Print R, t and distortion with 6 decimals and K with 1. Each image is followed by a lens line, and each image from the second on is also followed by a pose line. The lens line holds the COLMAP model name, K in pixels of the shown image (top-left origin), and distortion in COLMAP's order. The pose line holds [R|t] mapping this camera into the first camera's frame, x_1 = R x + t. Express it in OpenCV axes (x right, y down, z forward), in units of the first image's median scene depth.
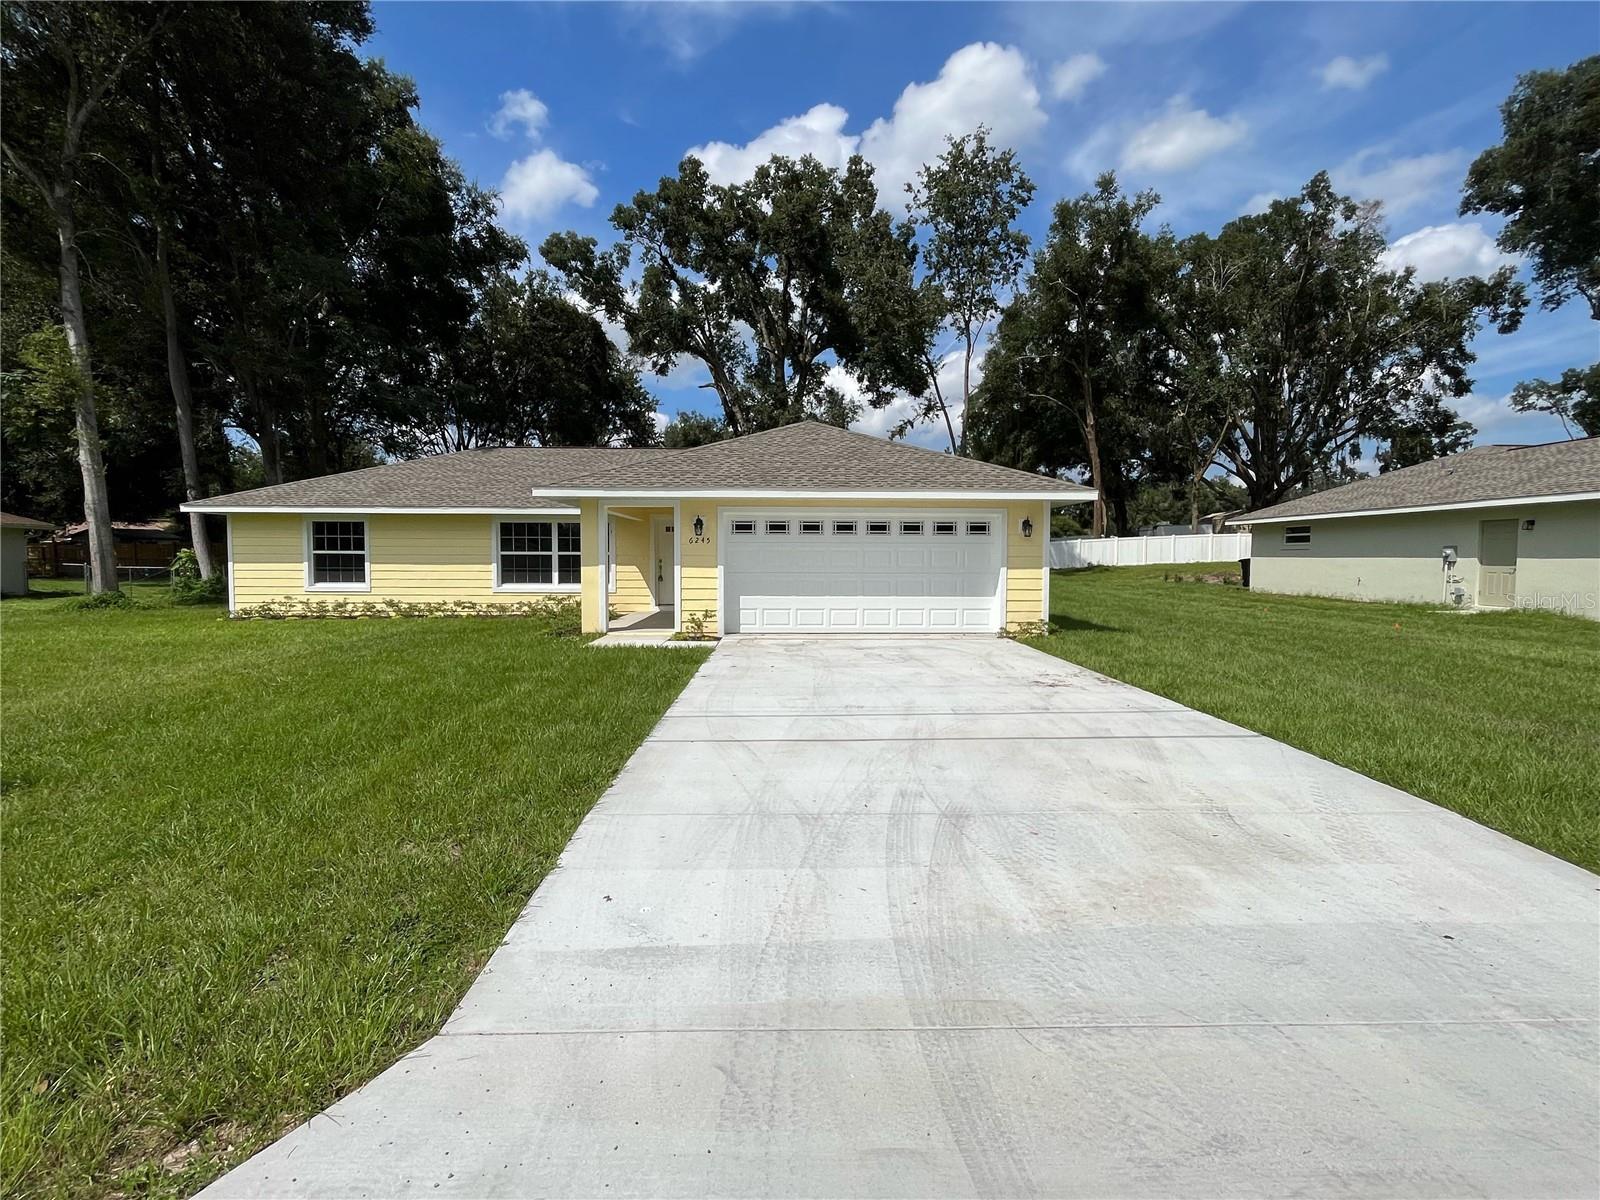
lens RADIAL K [[749.2, 0, 802.2], [0, 749.2, 595.4], [0, 0, 1]] dist [-0.001604, -0.000396]
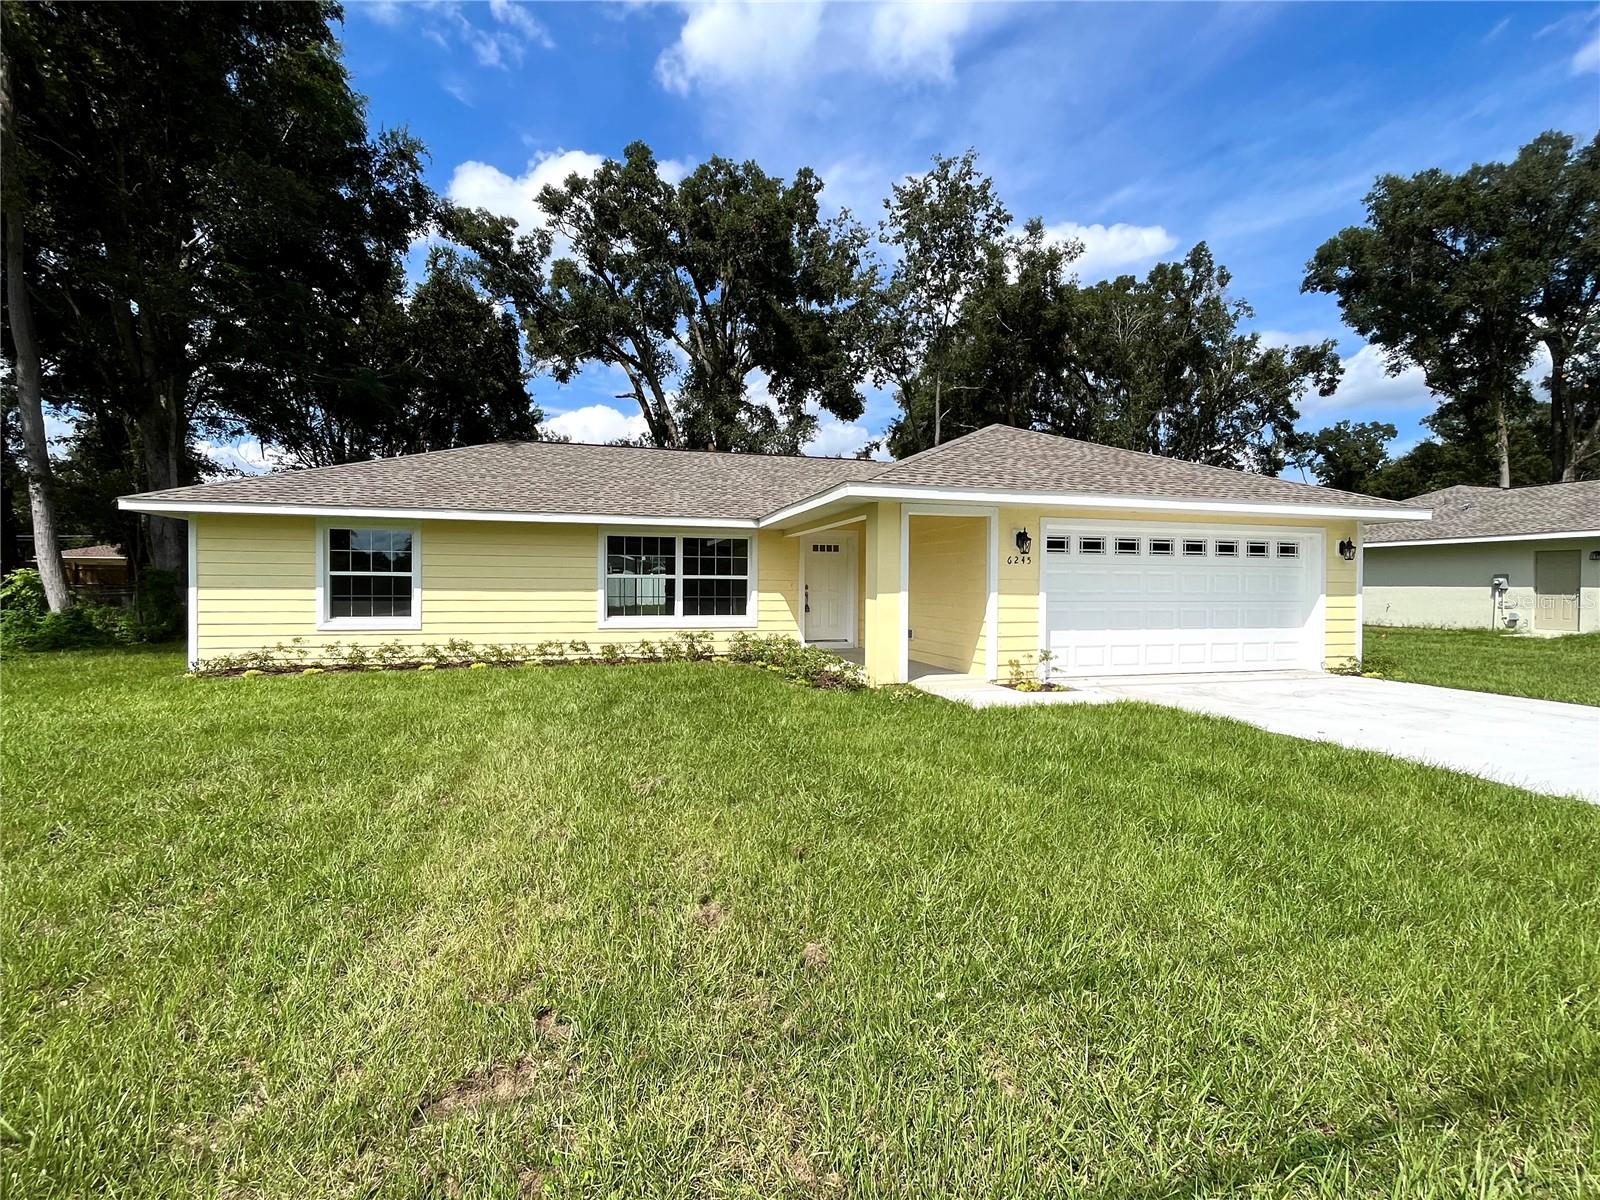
lens RADIAL K [[740.9, 0, 801.7], [0, 740.9, 594.5], [0, 0, 1]] dist [-0.001344, -0.000095]
pose [[0.968777, -0.000789, 0.247934, -0.203732], [0.010082, 0.999293, -0.036212, -0.004555], [-0.247730, 0.037581, 0.968100, 0.117066]]
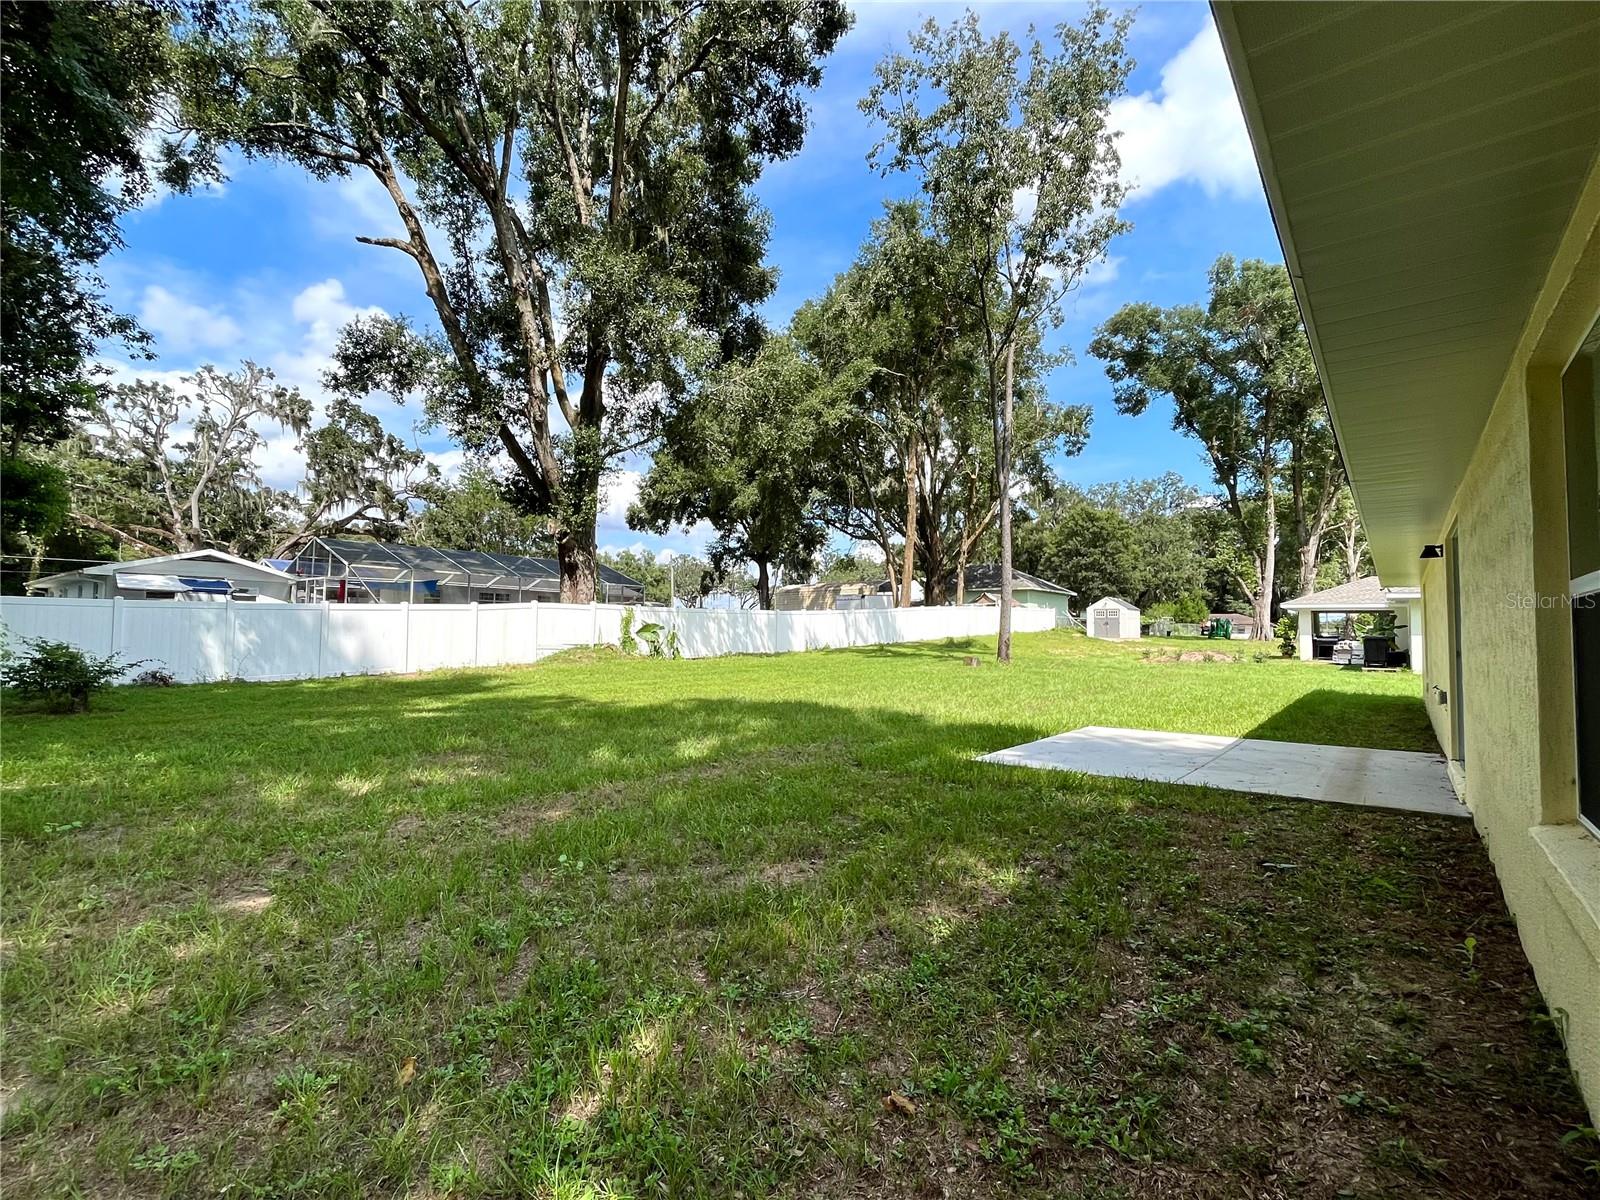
lens RADIAL K [[740.9, 0, 801.7], [0, 740.9, 594.5], [0, 0, 1]] dist [-0.001344, -0.000095]
pose [[0.646225, 0.043422, 0.761911, -0.417254], [0.026935, 0.996460, -0.079635, -0.038305], [-0.762672, 0.071984, 0.642768, 0.759779]]
